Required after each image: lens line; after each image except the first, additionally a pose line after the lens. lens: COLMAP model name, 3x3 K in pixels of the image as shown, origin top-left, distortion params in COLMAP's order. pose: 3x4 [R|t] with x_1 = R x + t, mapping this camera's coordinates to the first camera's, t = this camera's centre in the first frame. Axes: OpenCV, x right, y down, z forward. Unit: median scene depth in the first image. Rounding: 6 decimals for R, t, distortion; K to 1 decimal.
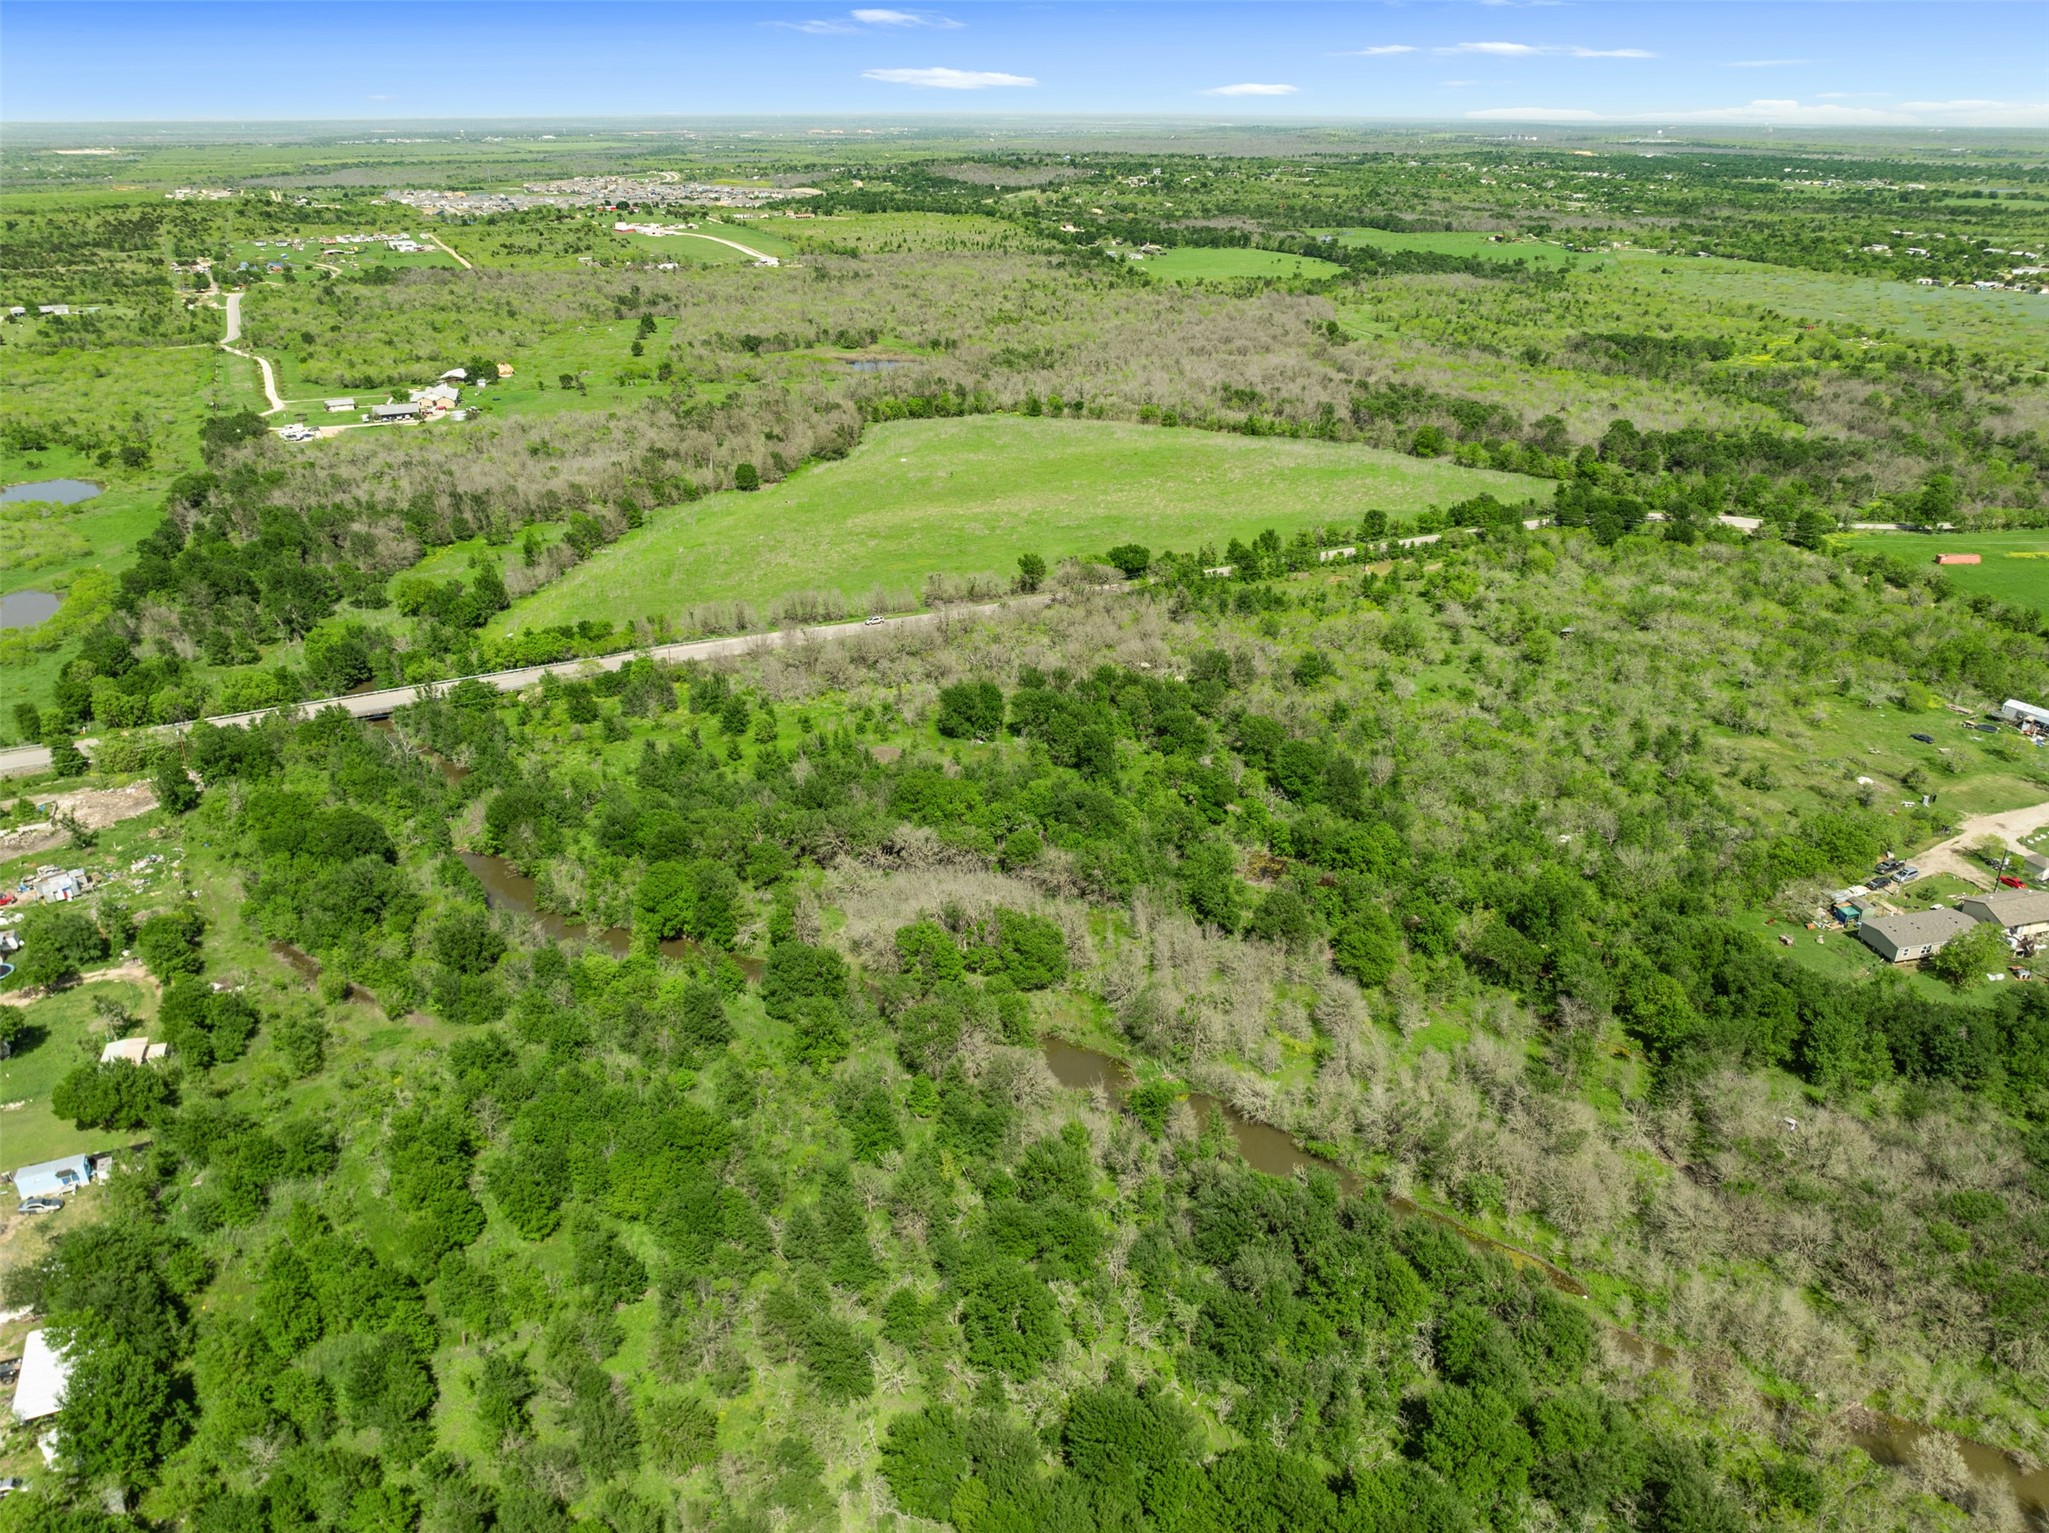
lens RADIAL K [[1451.4, 0, 1035.7], [0, 1451.4, 768.2], [0, 0, 1]] dist [-0.045753, 0.013245]
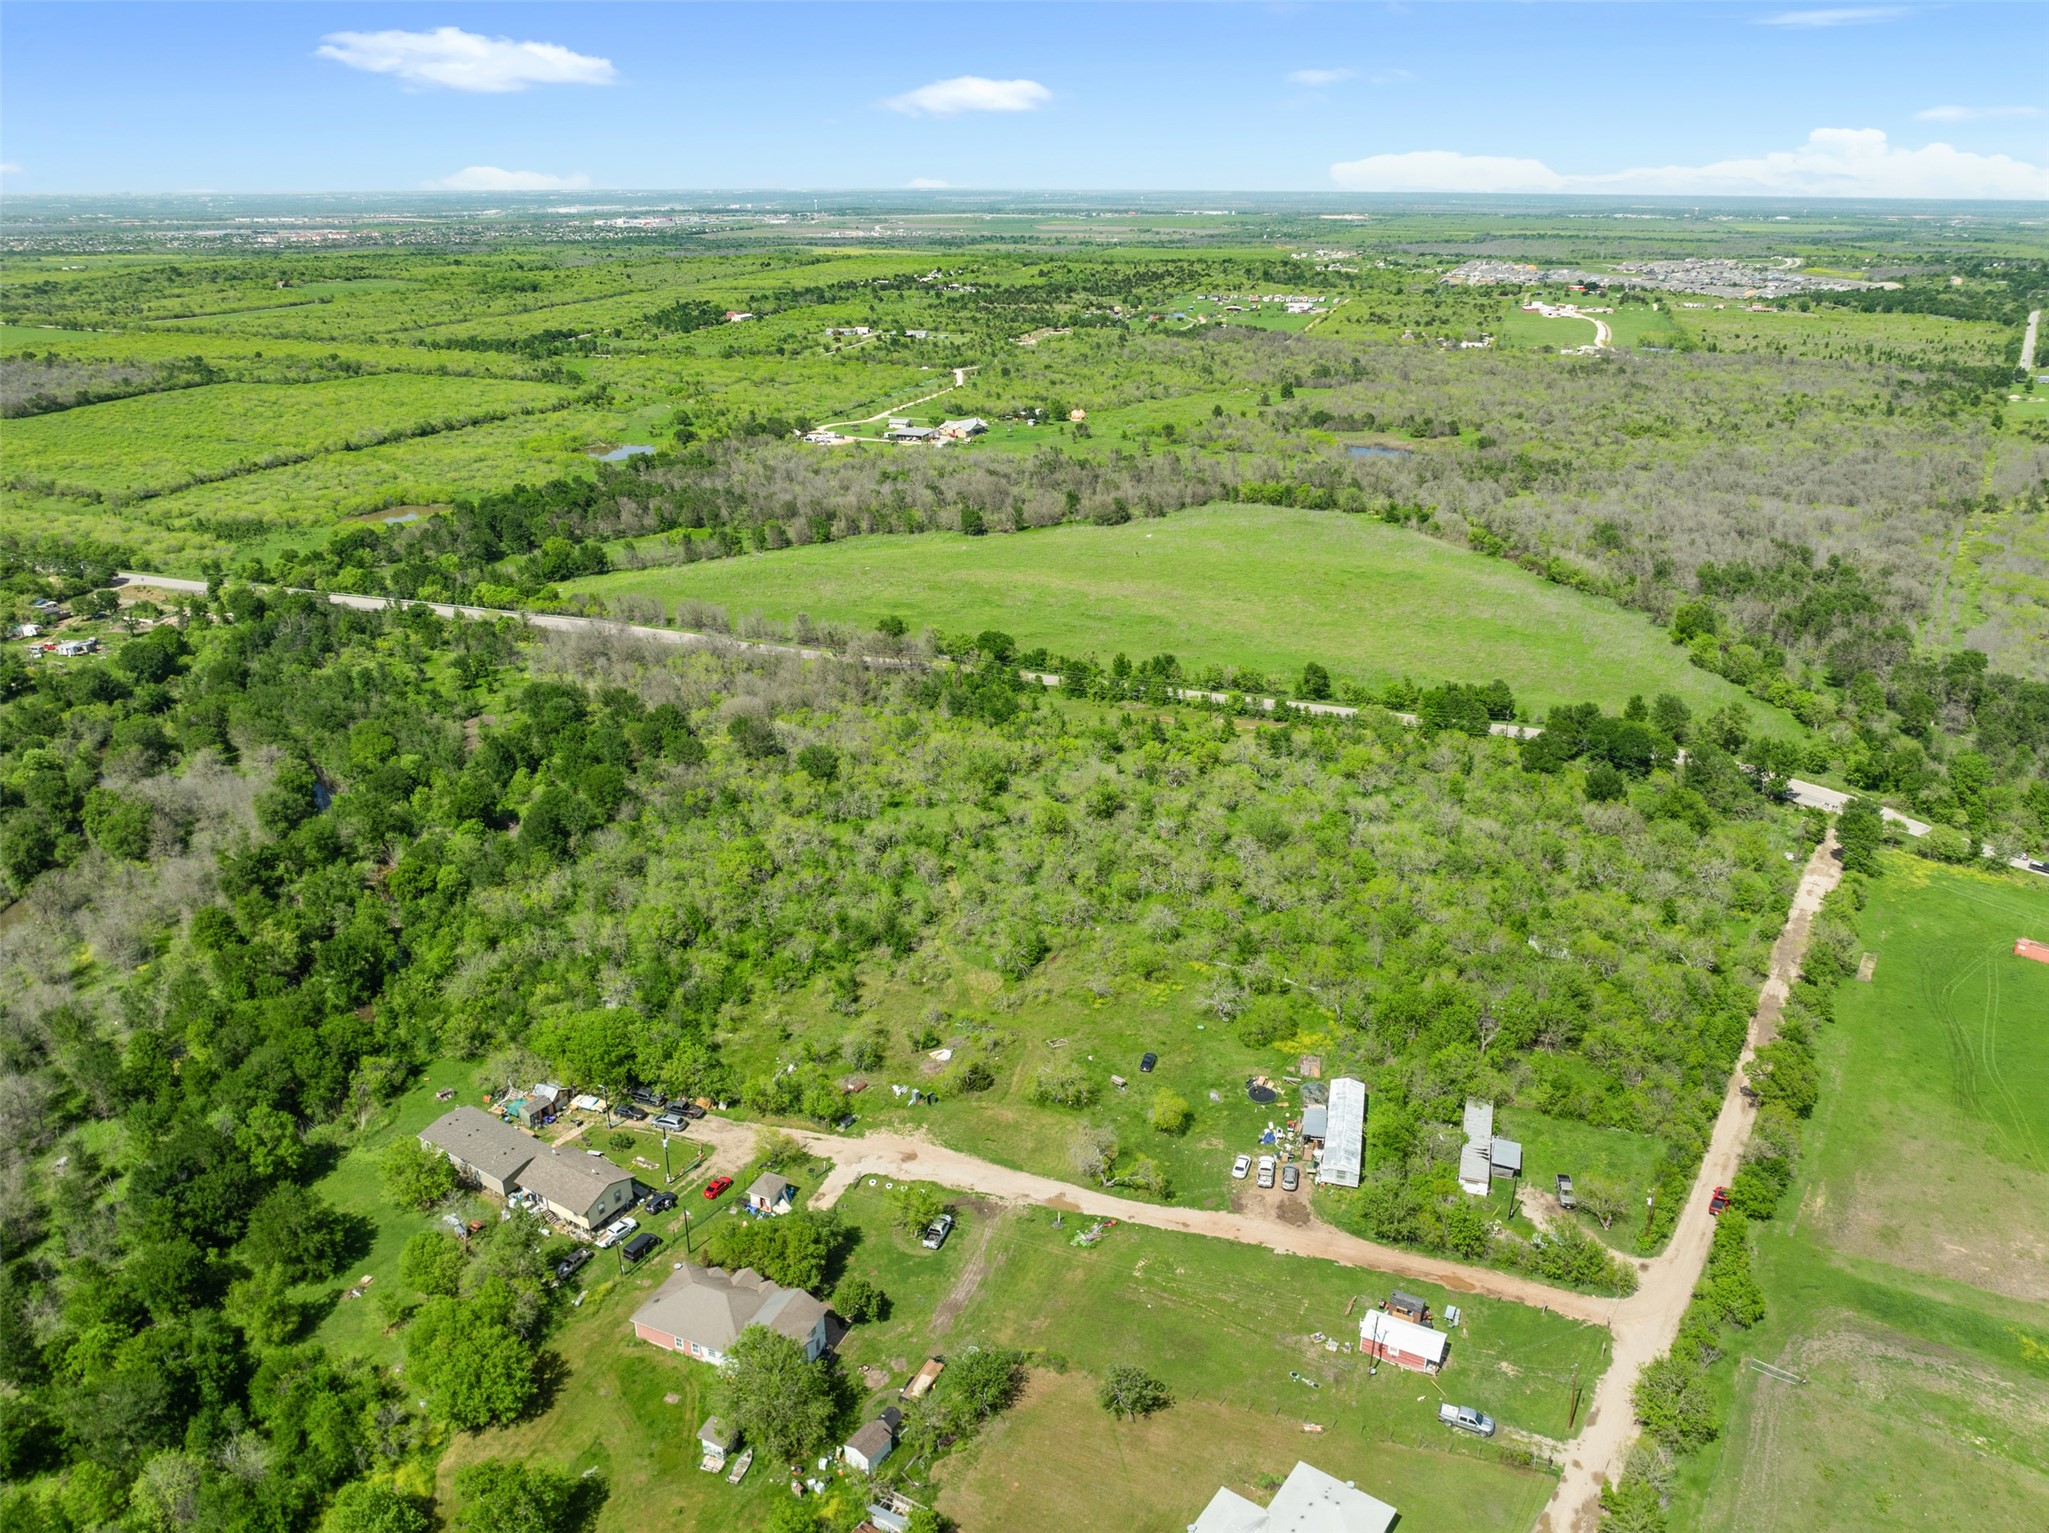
lens RADIAL K [[1478.5, 0, 1024.6], [0, 1478.5, 774.2], [0, 0, 1]] dist [-0.040997, 0.005237]
pose [[0.688199, 0.266972, -0.674617, 0.565241], [-0.299933, 0.951351, 0.070515, -0.102651], [0.660623, 0.153812, 0.734792, 0.227756]]
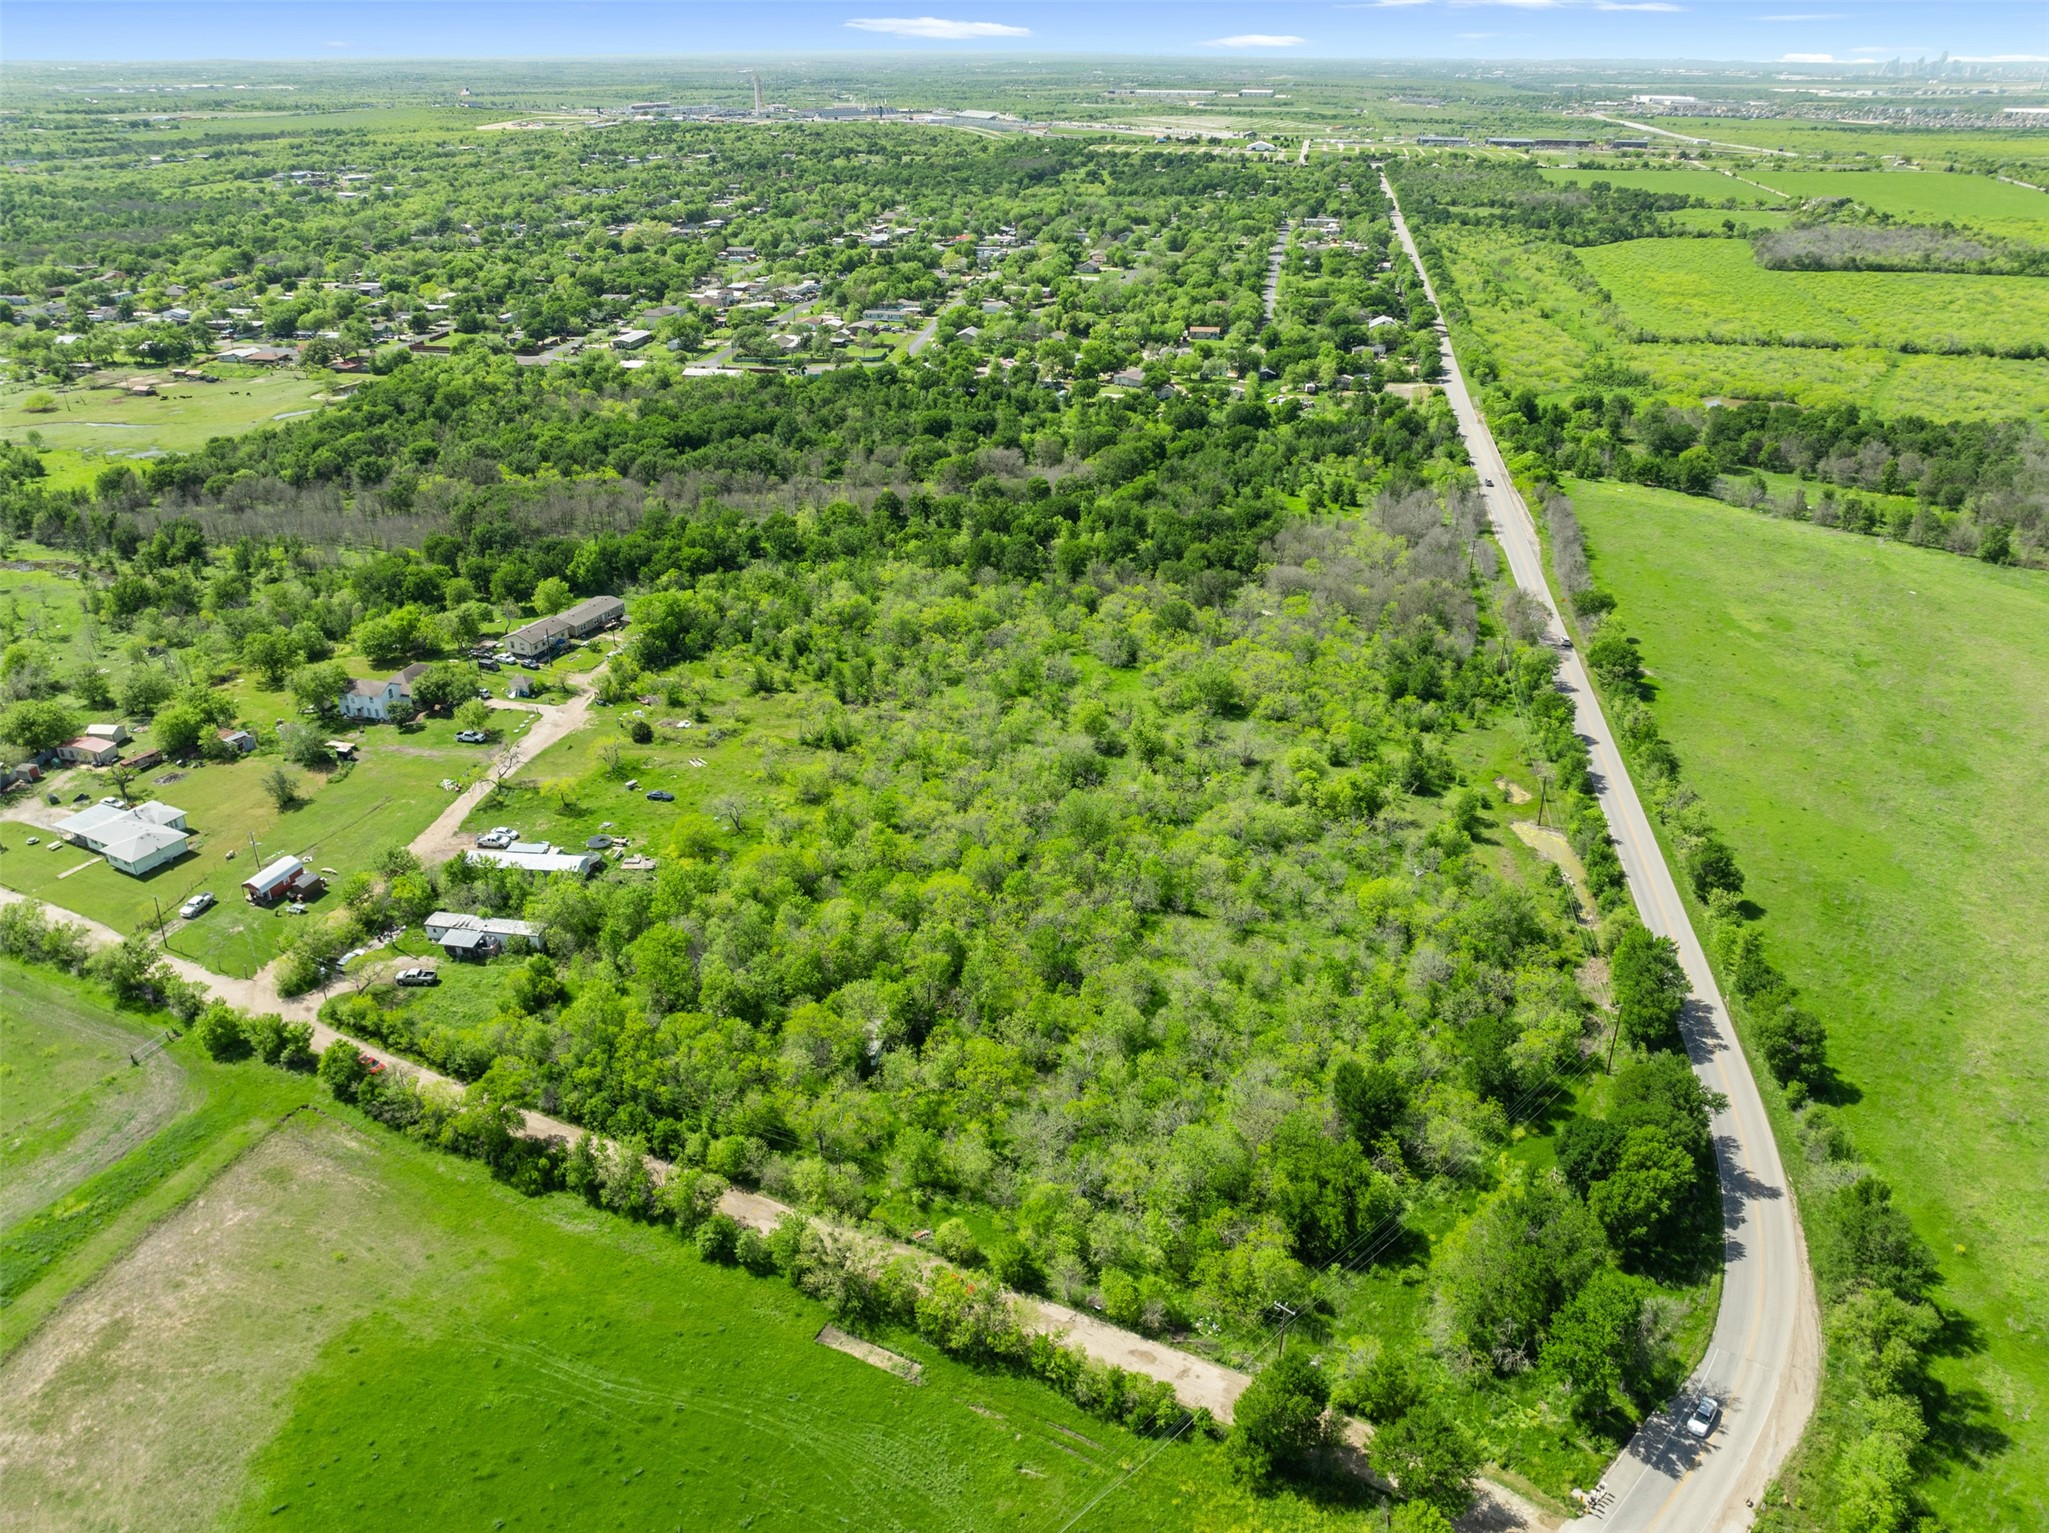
lens RADIAL K [[1436.5, 0, 1025.4], [0, 1436.5, 743.5], [0, 0, 1]] dist [-0.065113, 0.042063]
pose [[-0.613424, 0.341998, -0.711863, 0.594778], [-0.333891, 0.704547, 0.626203, -0.354193], [0.715701, 0.621812, -0.317996, 0.772433]]
